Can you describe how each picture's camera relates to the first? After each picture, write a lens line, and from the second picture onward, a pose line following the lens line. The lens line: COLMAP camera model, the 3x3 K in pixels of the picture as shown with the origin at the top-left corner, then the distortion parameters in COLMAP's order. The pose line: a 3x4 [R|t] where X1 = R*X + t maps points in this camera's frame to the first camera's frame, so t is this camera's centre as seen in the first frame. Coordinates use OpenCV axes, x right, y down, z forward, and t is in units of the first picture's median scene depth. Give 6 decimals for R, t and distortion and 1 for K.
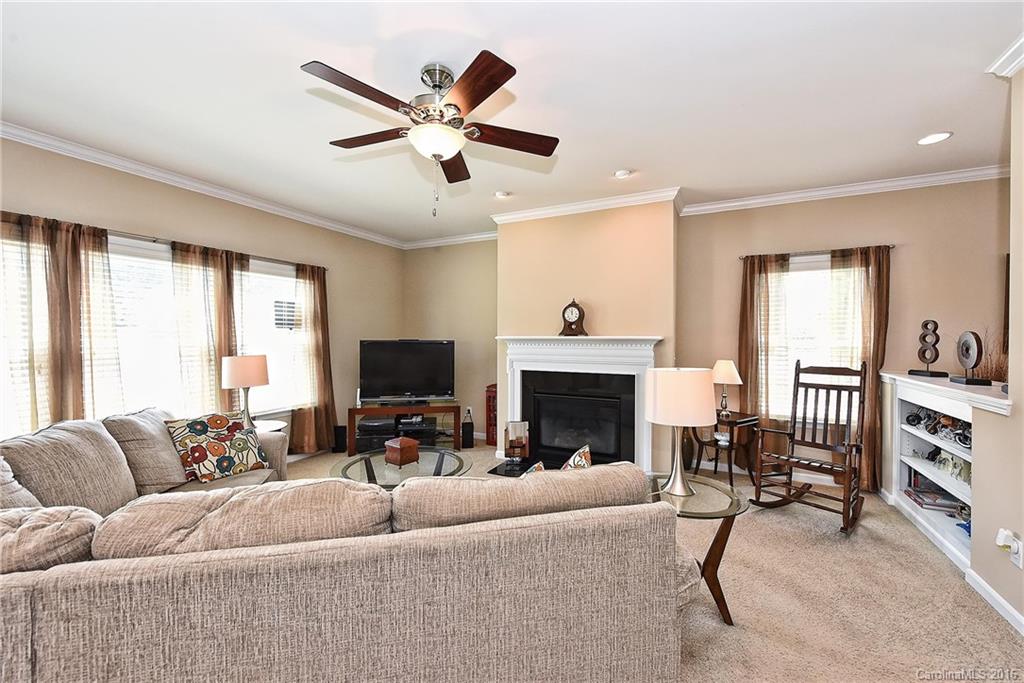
lens RADIAL K [[402.1, 0, 517.5], [0, 402.1, 336.7], [0, 0, 1]] dist [-0.001272, -0.000111]
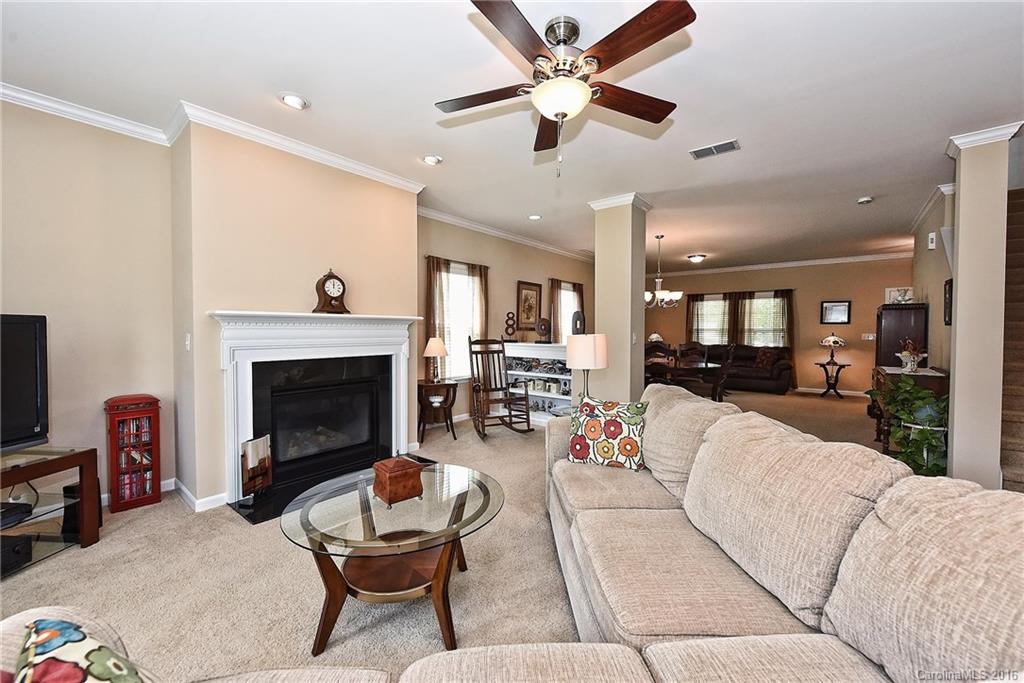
lens RADIAL K [[402.1, 0, 517.5], [0, 402.1, 336.7], [0, 0, 1]] dist [-0.001272, -0.000111]
pose [[0.203452, -0.019758, 0.978886, -0.611431], [-0.007566, 0.999735, 0.021751, 0.024854], [-0.979056, -0.011831, 0.203248, 0.472521]]
